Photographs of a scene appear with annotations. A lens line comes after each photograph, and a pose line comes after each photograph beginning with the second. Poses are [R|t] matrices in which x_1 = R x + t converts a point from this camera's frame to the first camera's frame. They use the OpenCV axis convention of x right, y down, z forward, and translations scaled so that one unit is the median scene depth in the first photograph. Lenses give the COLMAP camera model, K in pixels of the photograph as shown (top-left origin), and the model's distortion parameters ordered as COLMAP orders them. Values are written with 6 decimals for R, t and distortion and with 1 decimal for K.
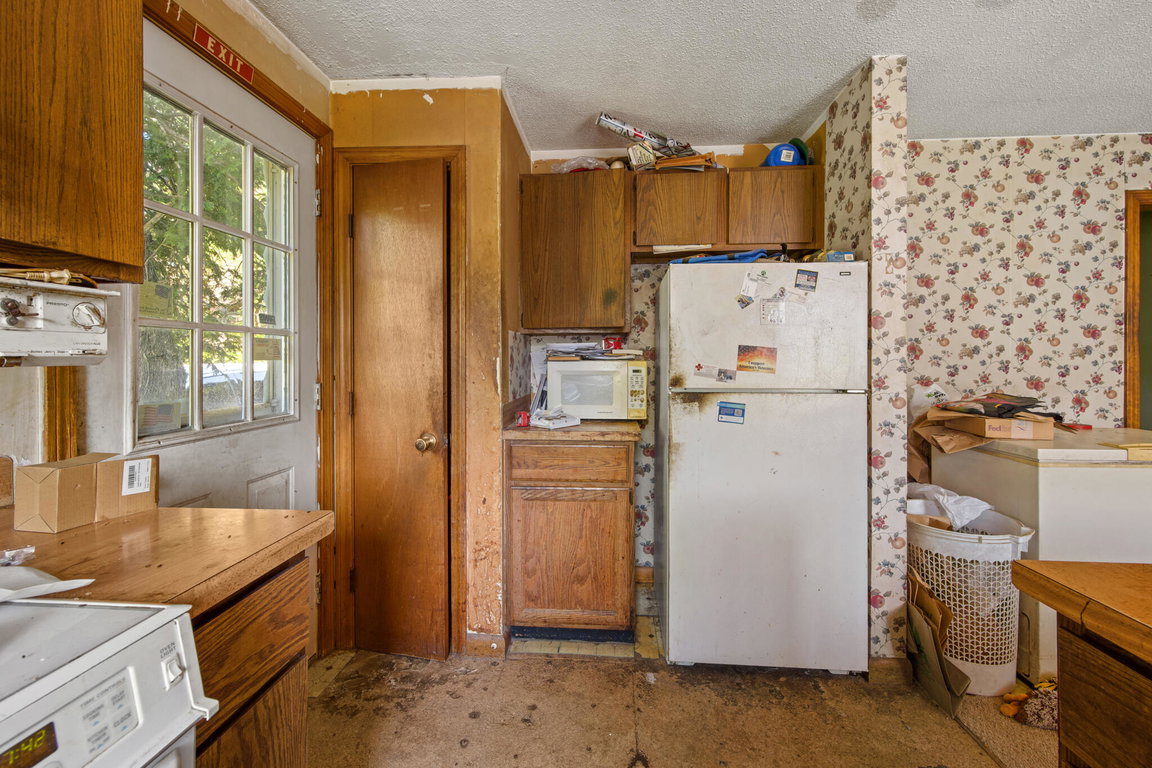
lens RADIAL K [[459.4, 0, 582.5], [0, 459.4, 358.7], [0, 0, 1]] dist [-0.001829, 0.001188]
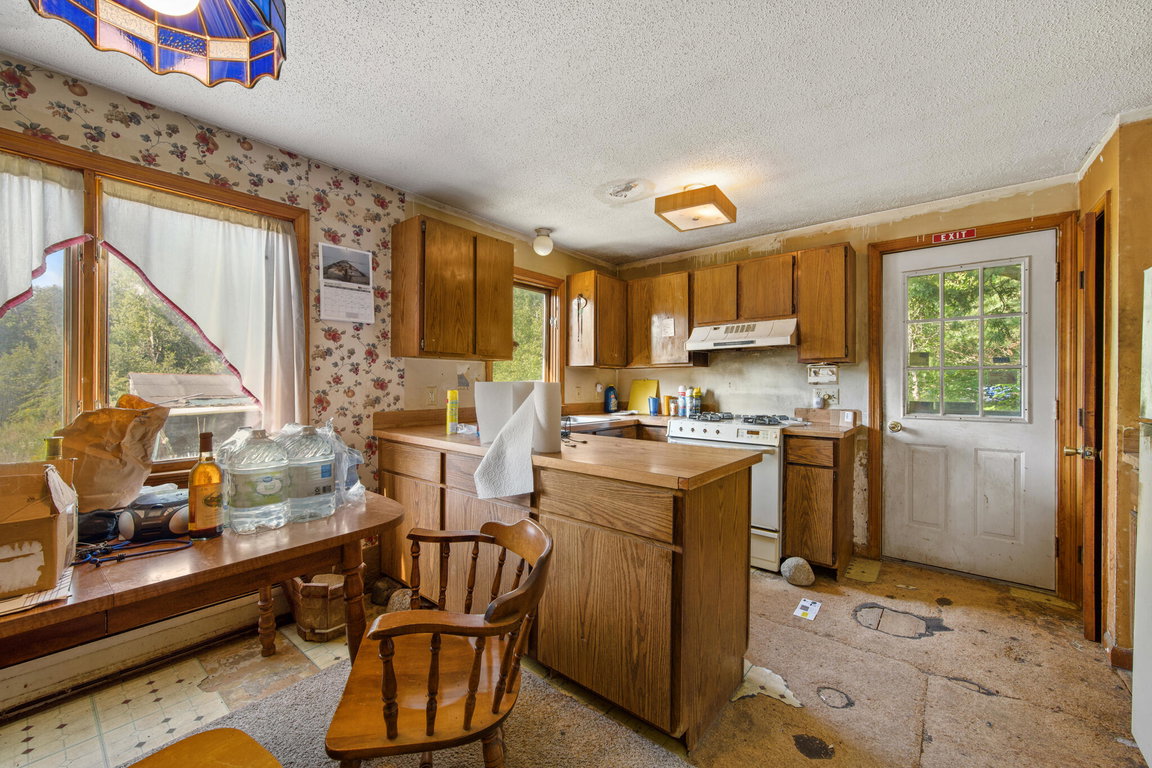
lens RADIAL K [[459.4, 0, 575.4], [0, 459.4, 384.3], [0, 0, 1]] dist [-0.001829, 0.001188]
pose [[-0.584050, 0.000014, -0.811718, 1.704223], [-0.000691, 1.000000, 0.000515, 0.005449], [0.811717, 0.000862, -0.584050, 0.746152]]
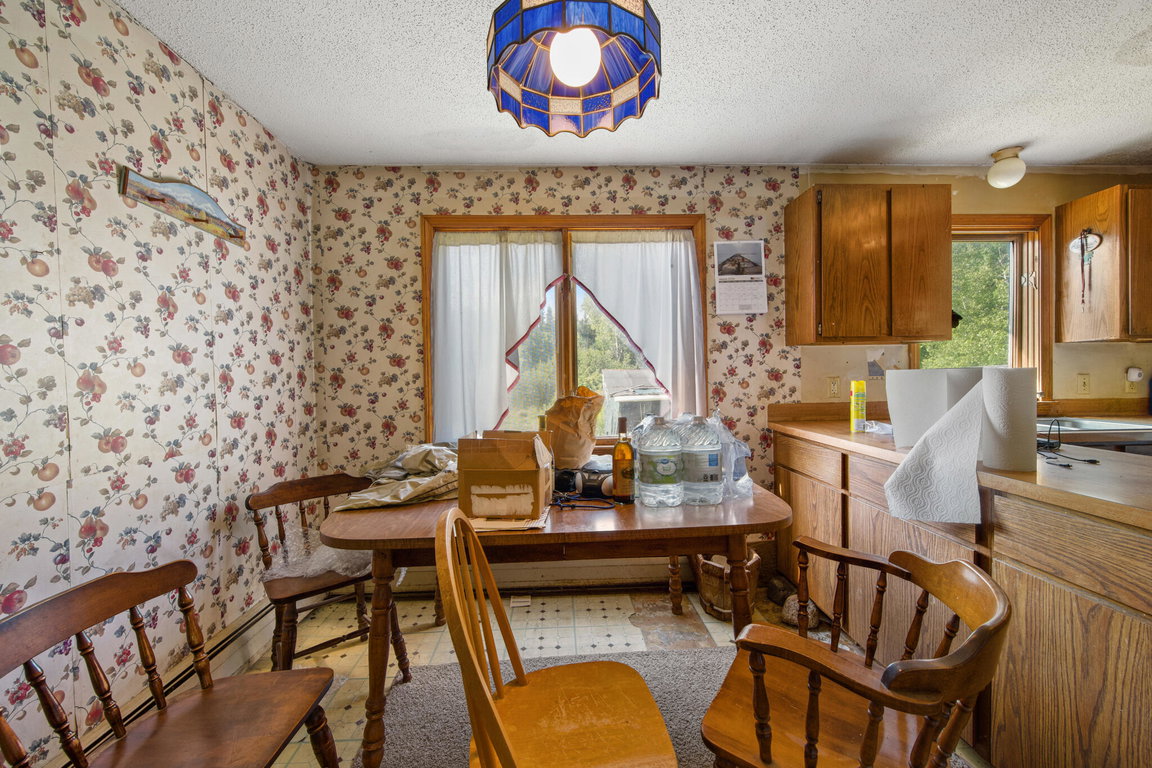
lens RADIAL K [[459.4, 0, 573.6], [0, 459.4, 383.5], [0, 0, 1]] dist [-0.001829, 0.001188]
pose [[-0.993882, 0.019184, -0.108769, 1.643077], [0.018086, 0.999775, 0.011072, 0.005426], [0.108957, 0.009037, -0.994005, 0.721040]]
